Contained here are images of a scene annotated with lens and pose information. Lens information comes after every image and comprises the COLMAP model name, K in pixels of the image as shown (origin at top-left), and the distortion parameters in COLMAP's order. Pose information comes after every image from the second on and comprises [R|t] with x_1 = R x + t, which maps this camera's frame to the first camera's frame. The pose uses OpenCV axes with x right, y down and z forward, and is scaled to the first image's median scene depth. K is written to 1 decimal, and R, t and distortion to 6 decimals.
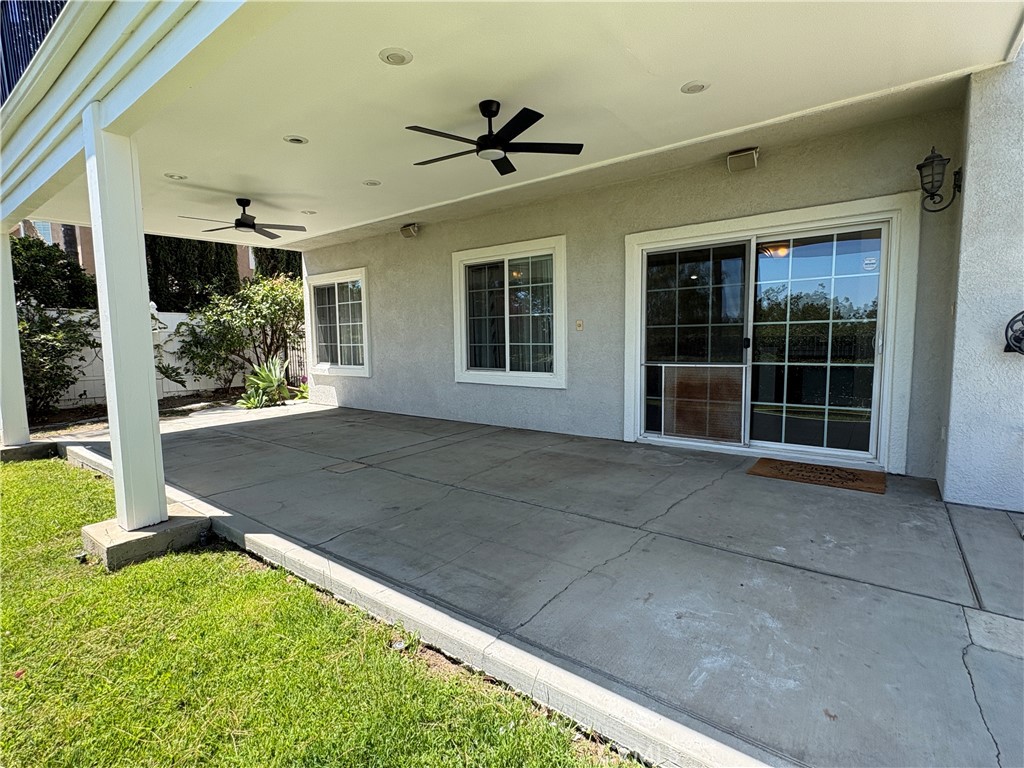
lens RADIAL K [[489.1, 0, 511.8], [0, 489.1, 383.3], [0, 0, 1]] dist [-0.001153, 0.001108]
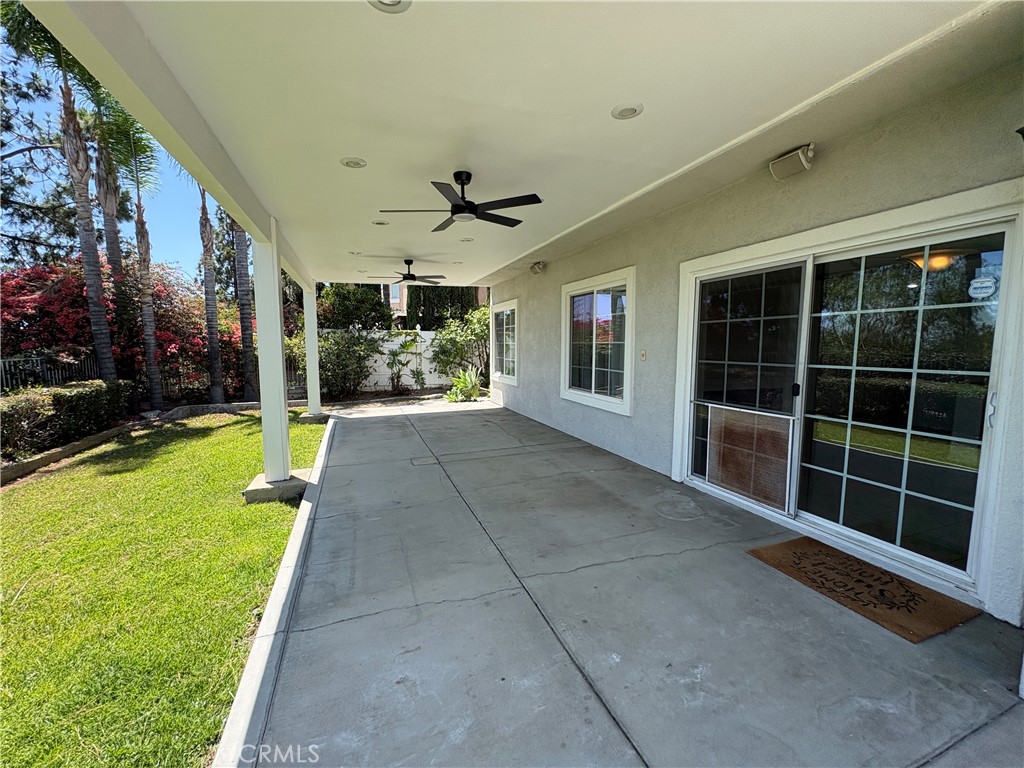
lens RADIAL K [[410.7, 0, 512.3], [0, 410.7, 382.3], [0, 0, 1]] dist [0.002487, -0.000240]
pose [[0.846550, 0.064265, -0.528415, 0.439847], [-0.061098, 0.997856, 0.023476, -0.081785], [0.528791, 0.012411, 0.848661, 0.180291]]
